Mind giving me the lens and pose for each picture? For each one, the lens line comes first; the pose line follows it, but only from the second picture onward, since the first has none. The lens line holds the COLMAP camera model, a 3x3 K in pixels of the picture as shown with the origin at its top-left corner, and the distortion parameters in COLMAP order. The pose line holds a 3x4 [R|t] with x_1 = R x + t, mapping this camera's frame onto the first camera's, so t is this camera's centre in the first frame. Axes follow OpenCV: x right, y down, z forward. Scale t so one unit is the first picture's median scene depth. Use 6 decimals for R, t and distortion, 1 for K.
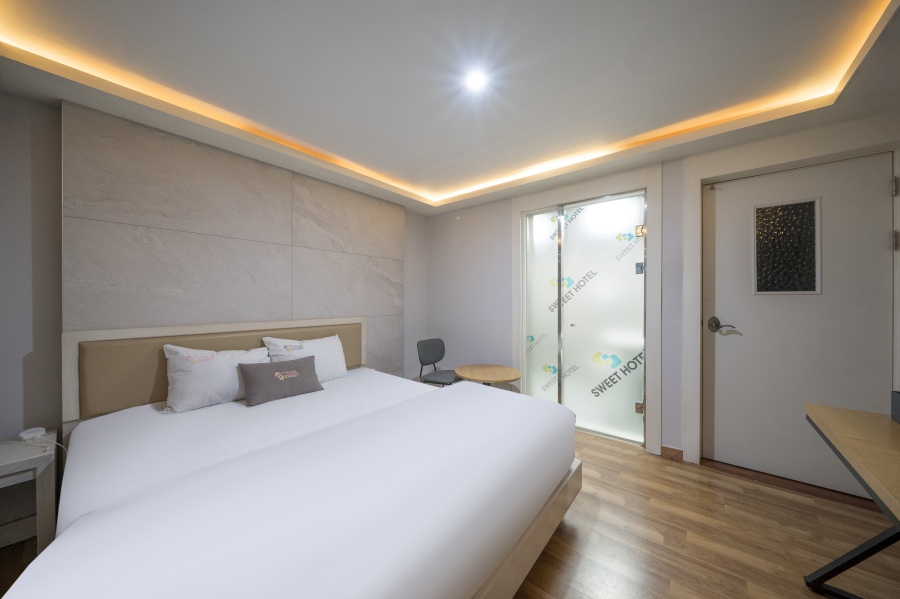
lens RADIAL K [[301.5, 0, 450.6], [0, 301.5, 295.7], [0, 0, 1]] dist [-0.004260, -0.000062]
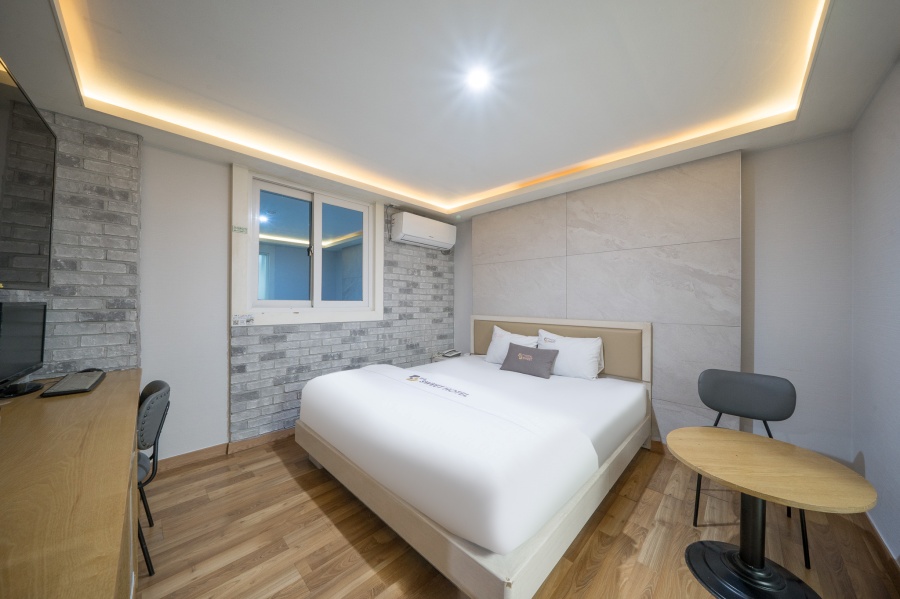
lens RADIAL K [[301.5, 0, 451.9], [0, 301.5, 300.0], [0, 0, 1]] dist [-0.004260, -0.000062]
pose [[-0.071270, -0.017826, -0.997298, 0.655361], [-0.004219, 0.999837, -0.017569, 0.029186], [0.997448, 0.002956, -0.071334, 0.618148]]
